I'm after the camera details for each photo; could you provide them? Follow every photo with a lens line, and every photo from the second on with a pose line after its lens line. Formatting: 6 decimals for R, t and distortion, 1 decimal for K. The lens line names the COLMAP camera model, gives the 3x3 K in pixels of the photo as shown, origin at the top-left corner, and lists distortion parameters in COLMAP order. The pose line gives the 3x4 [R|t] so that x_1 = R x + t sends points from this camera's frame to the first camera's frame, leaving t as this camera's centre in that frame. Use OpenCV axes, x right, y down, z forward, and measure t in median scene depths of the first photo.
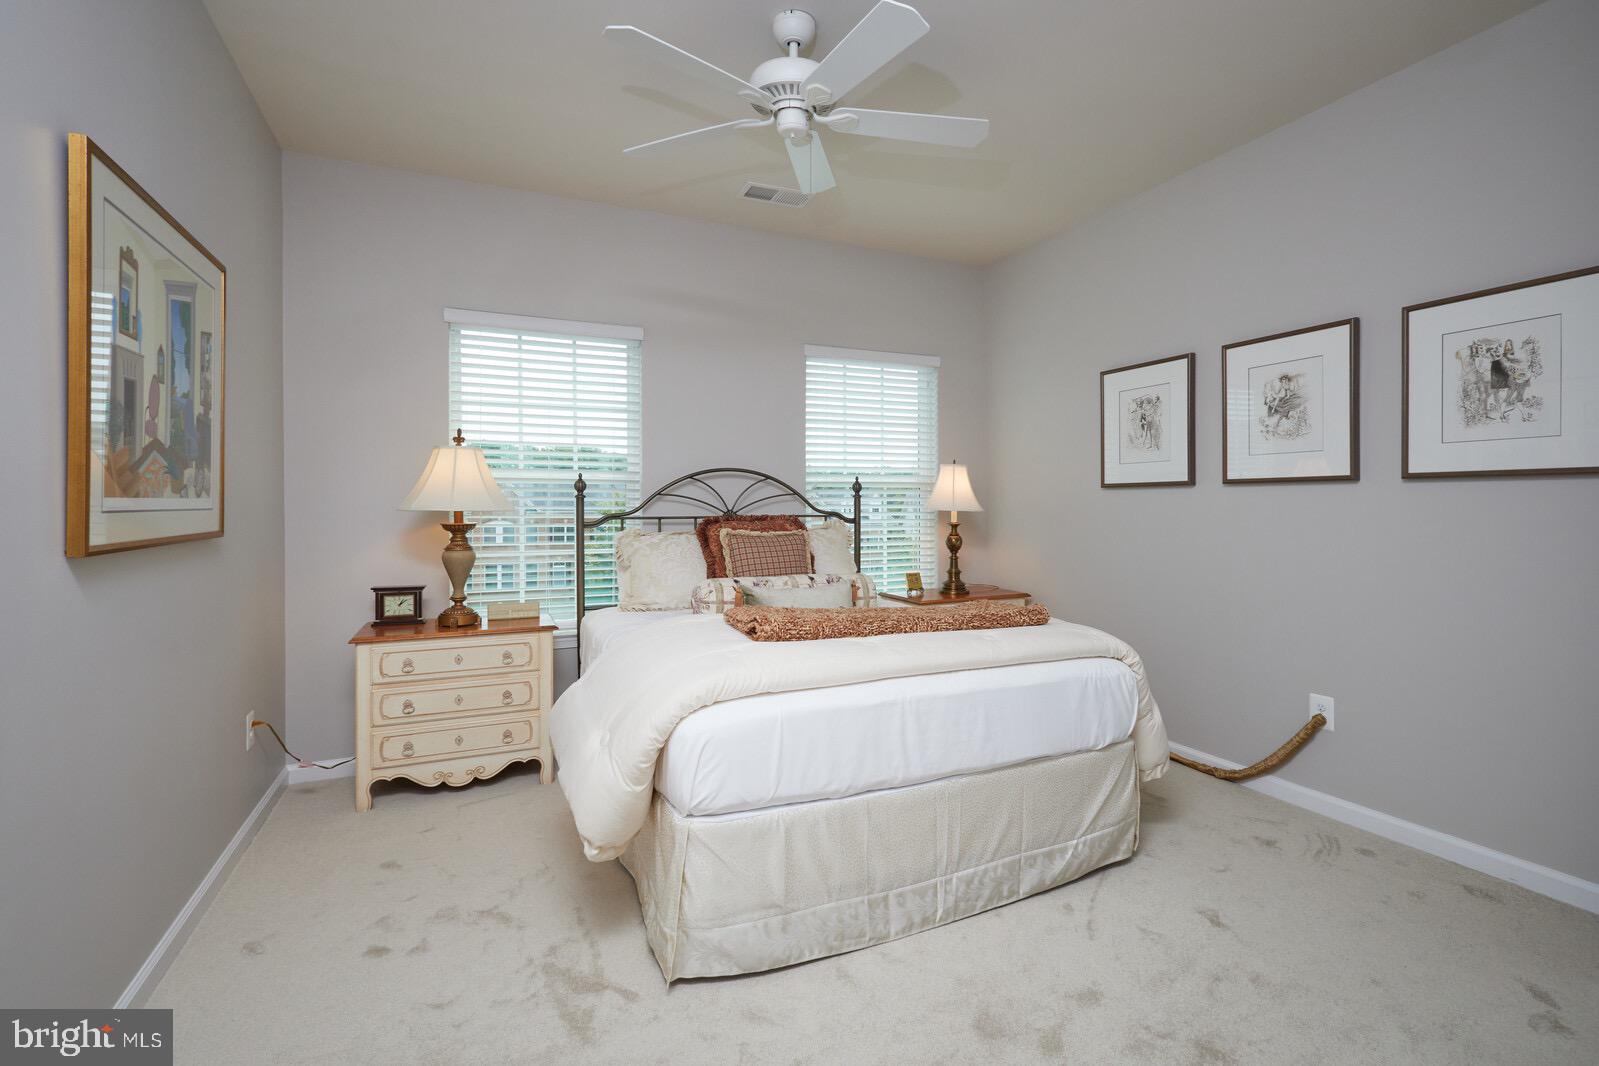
lens RADIAL K [[742.3, 0, 802.1], [0, 742.3, 517.3], [0, 0, 1]] dist [0.001932, 0.000694]
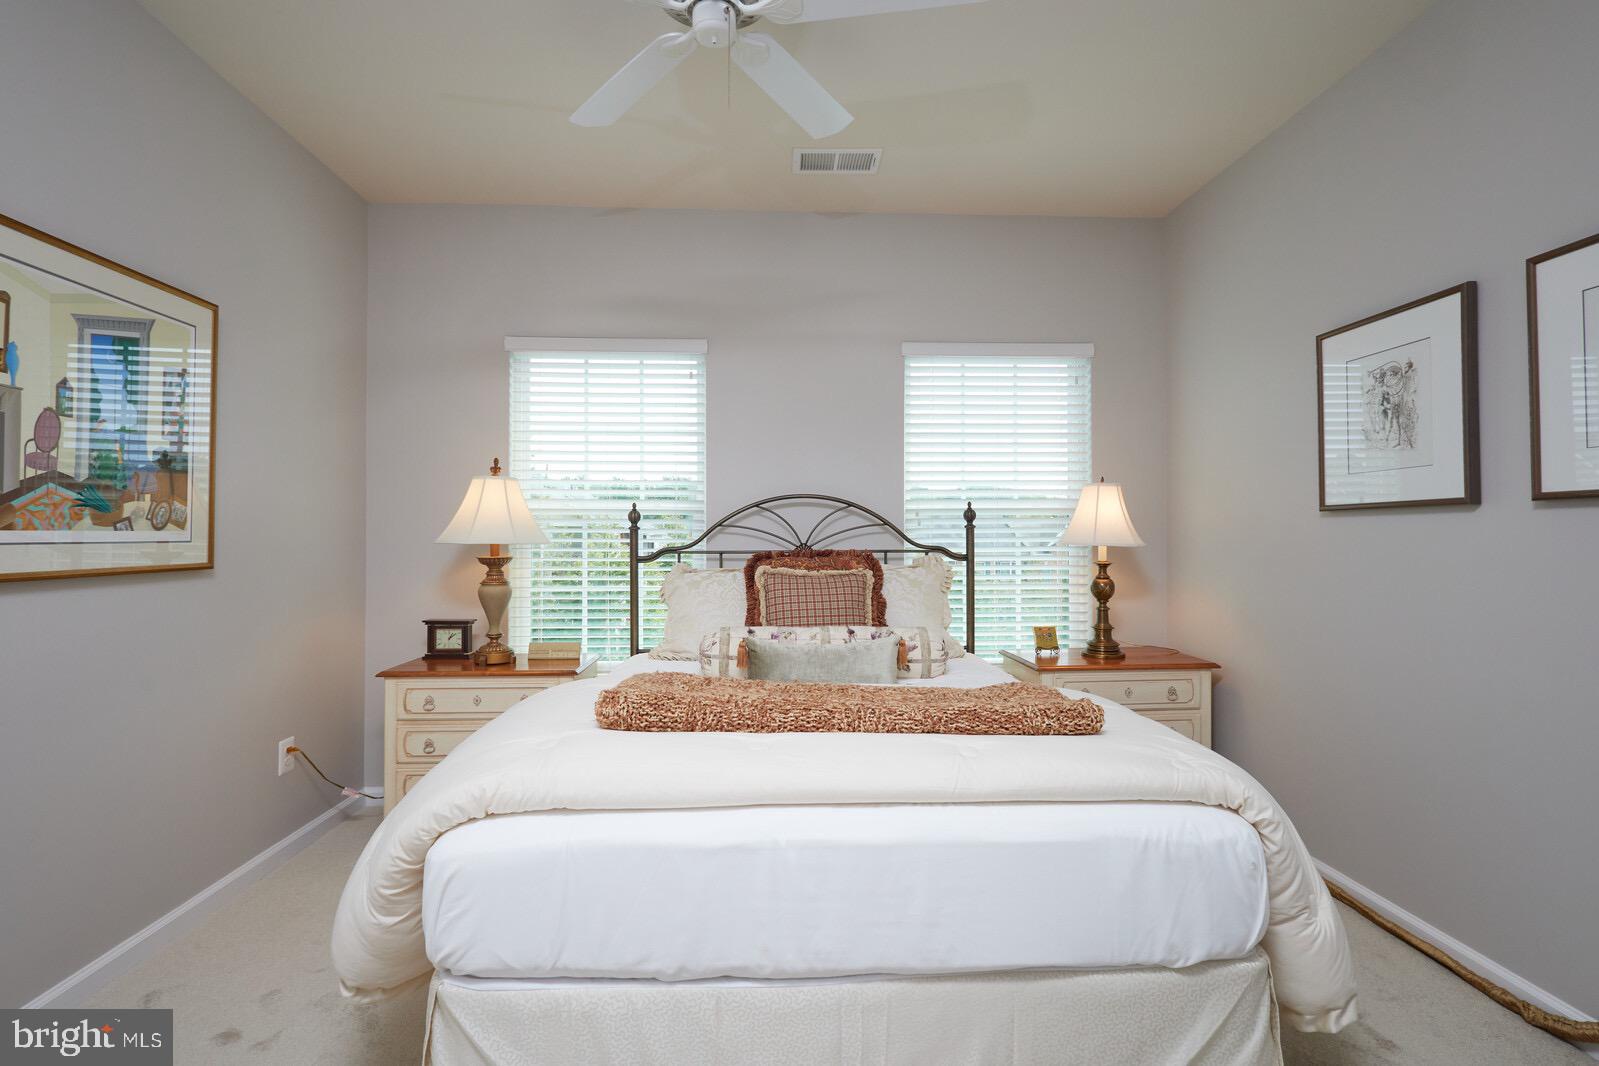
lens RADIAL K [[725.5, 0, 804.6], [0, 725.5, 532.7], [0, 0, 1]] dist [0.000295, -0.000082]
pose [[0.928471, -0.001947, -0.371400, 0.234784], [-0.006465, 0.999750, -0.021402, -0.004758], [0.371349, 0.022272, 0.928226, 0.255772]]
